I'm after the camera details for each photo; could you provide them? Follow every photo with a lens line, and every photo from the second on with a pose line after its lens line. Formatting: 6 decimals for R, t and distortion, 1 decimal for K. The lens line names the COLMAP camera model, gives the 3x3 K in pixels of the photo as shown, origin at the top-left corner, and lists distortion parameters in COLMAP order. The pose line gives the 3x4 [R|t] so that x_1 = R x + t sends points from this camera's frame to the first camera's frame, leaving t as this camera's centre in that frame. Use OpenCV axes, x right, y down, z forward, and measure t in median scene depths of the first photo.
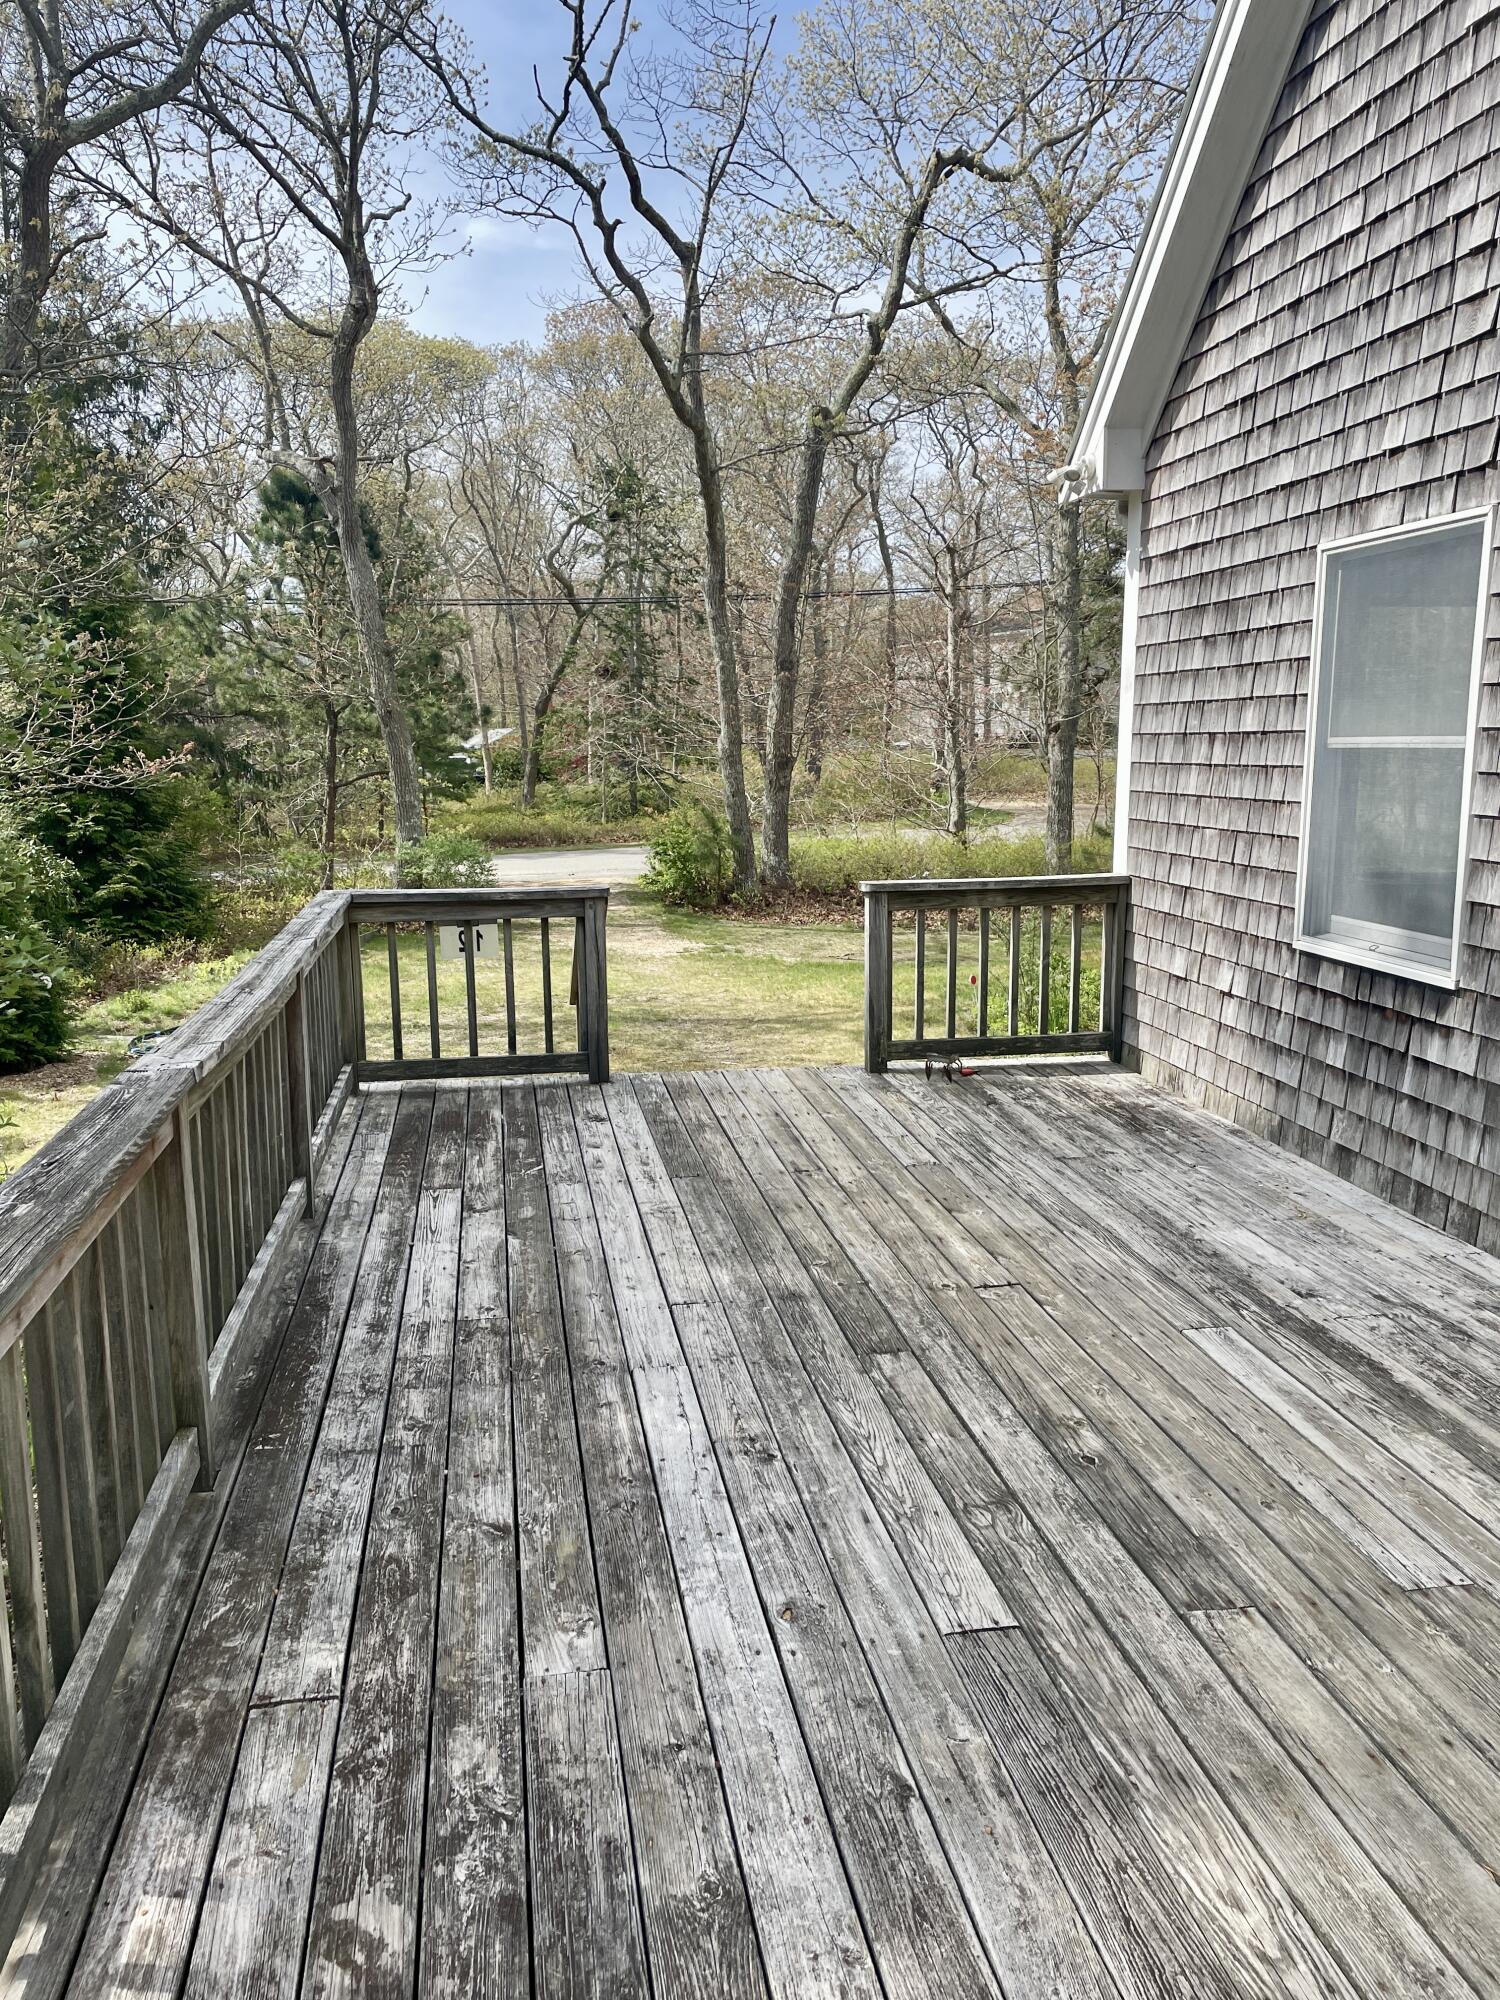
lens RADIAL K [[1513.5, 0, 750.0], [0, 1513.5, 1000.0], [0, 0, 1]] dist [0.086365, -0.108819]
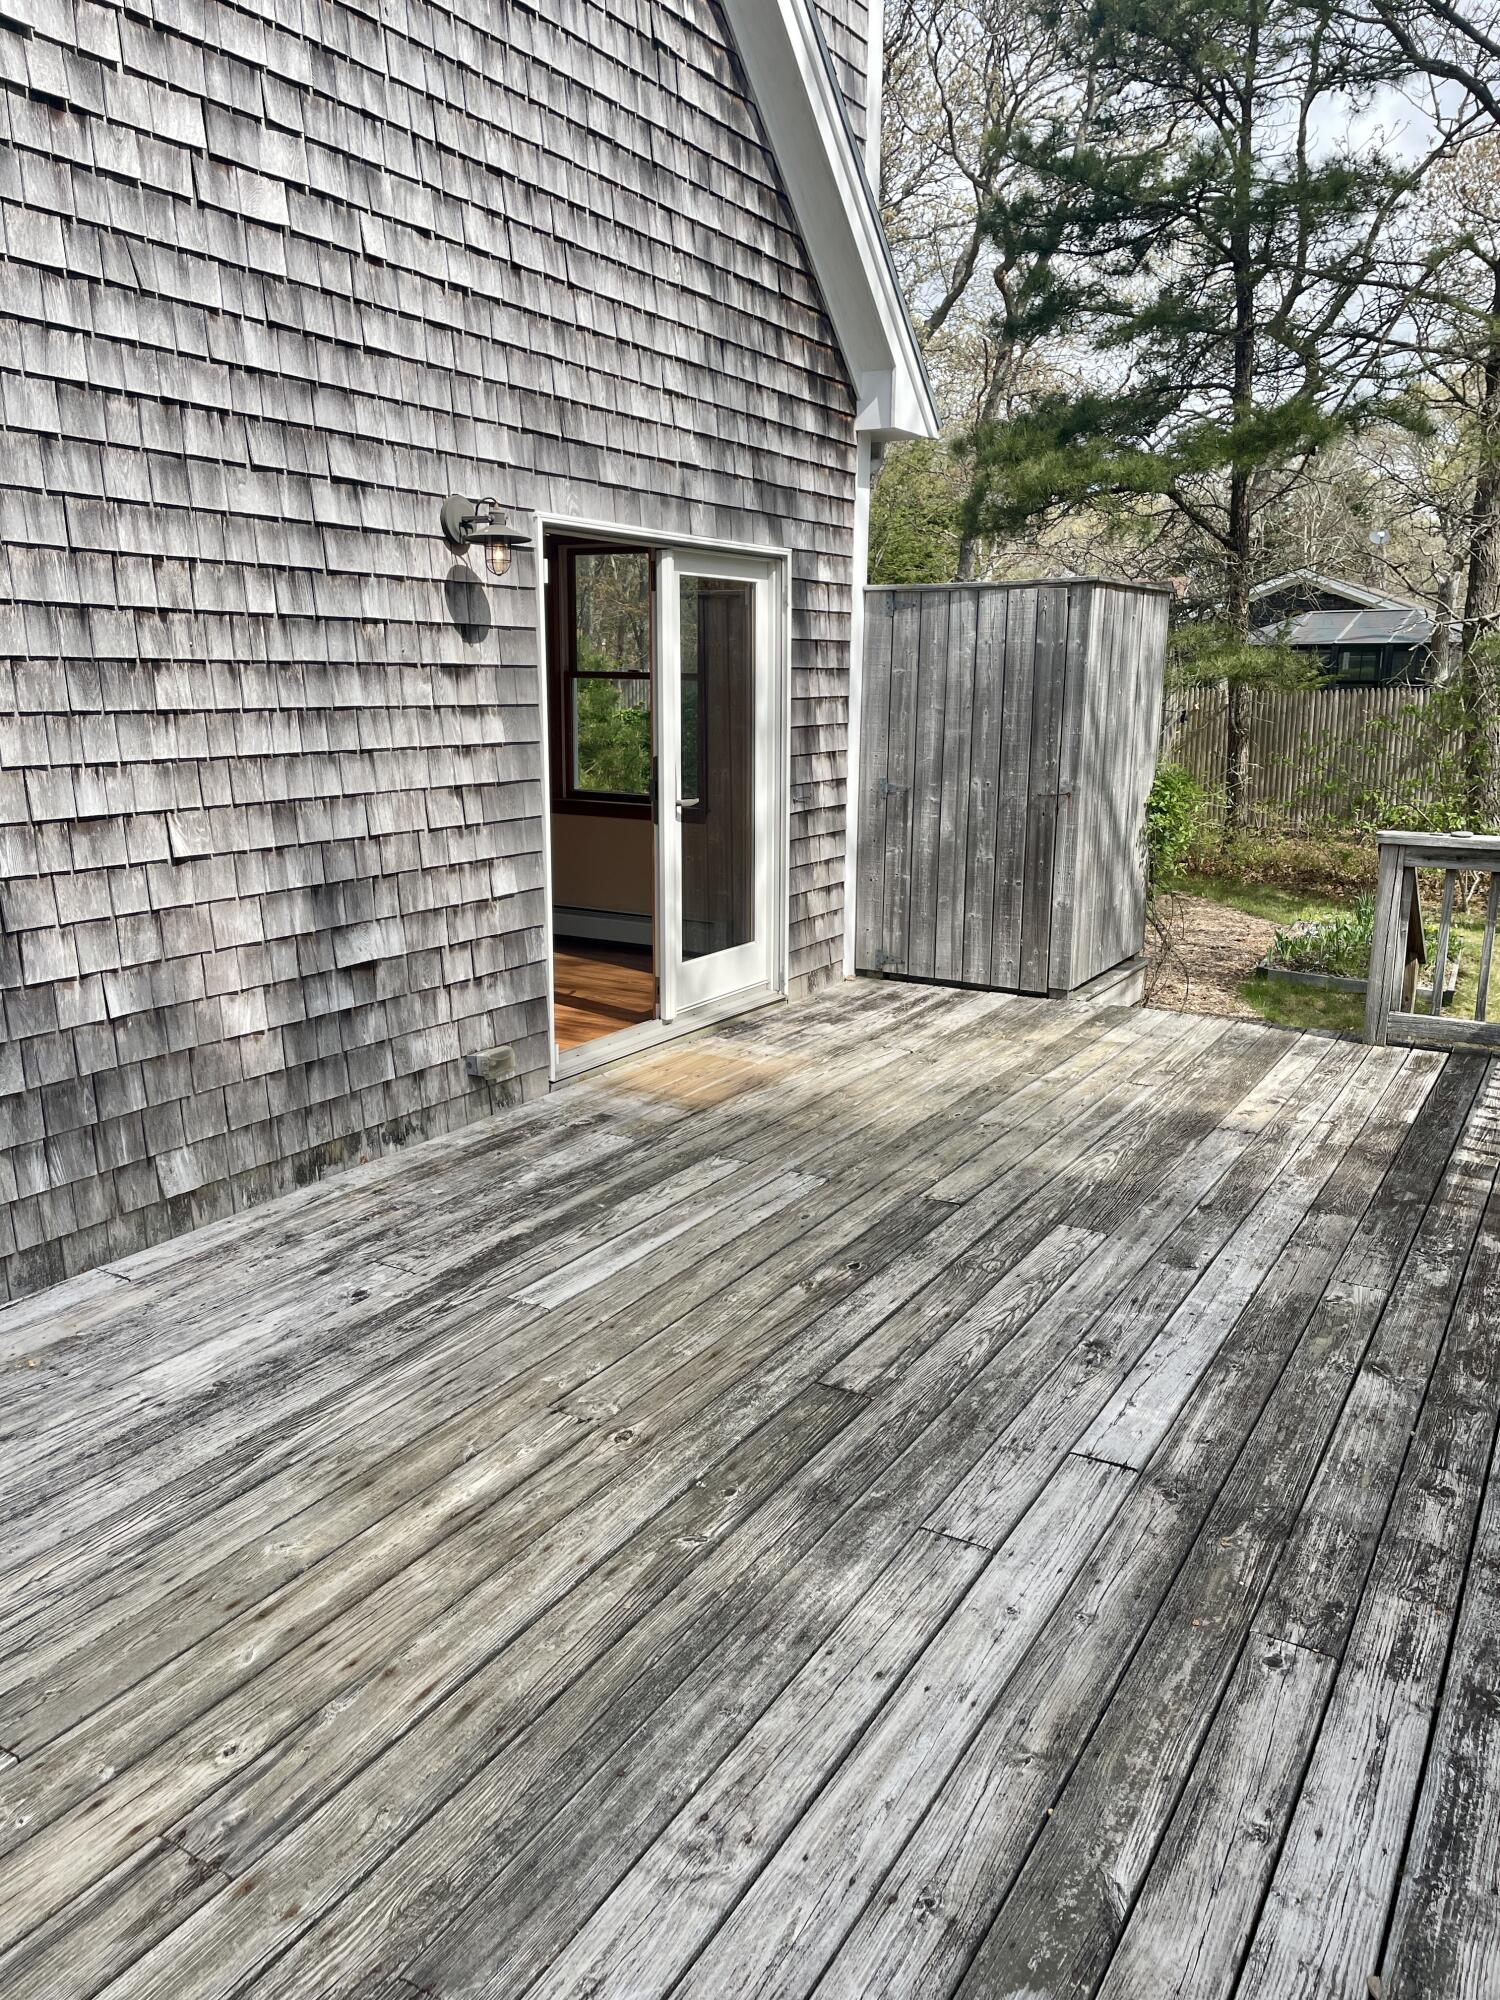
lens RADIAL K [[1479.0, 0, 708.6], [0, 1479.0, 1001.1], [0, 0, 1]] dist [0.065315, -0.088363]
pose [[-0.750427, -0.142786, 0.645346, -0.343706], [0.111443, 0.935073, 0.336479, -0.250608], [-0.651490, 0.324422, -0.685792, 1.457014]]
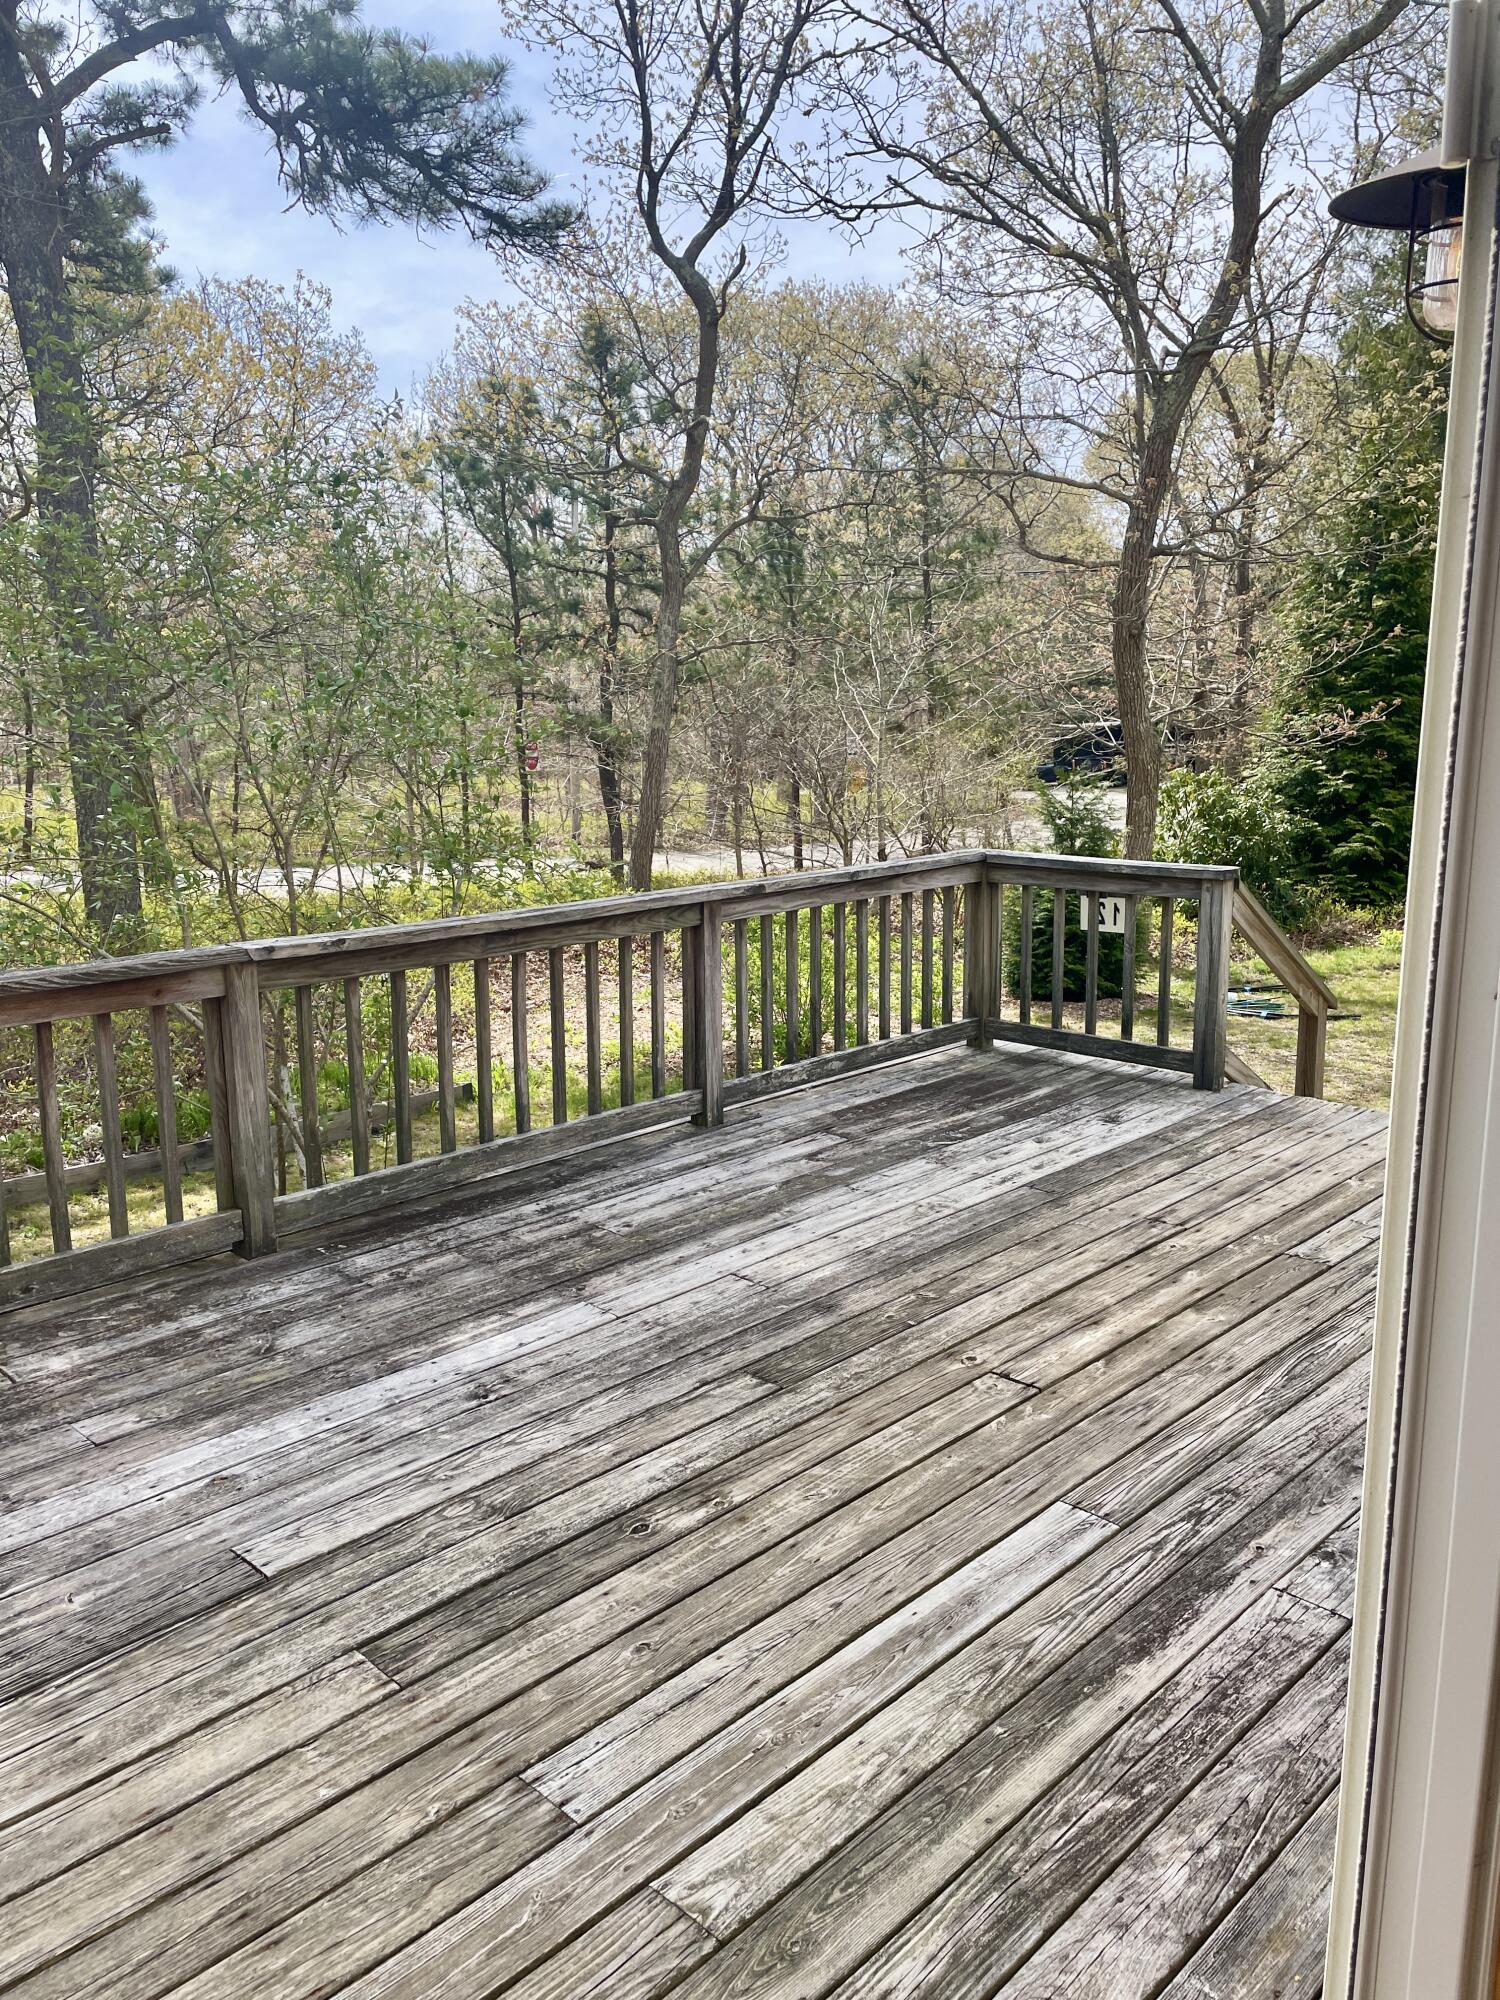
lens RADIAL K [[1513.5, 0, 750.0], [0, 1513.5, 1000.0], [0, 0, 1]] dist [0.086365, -0.108819]
pose [[0.593491, 0.160994, -0.788574, 0.726818], [-0.138576, 0.985597, 0.096925, -0.077965], [0.792821, 0.051753, 0.607253, 0.394554]]
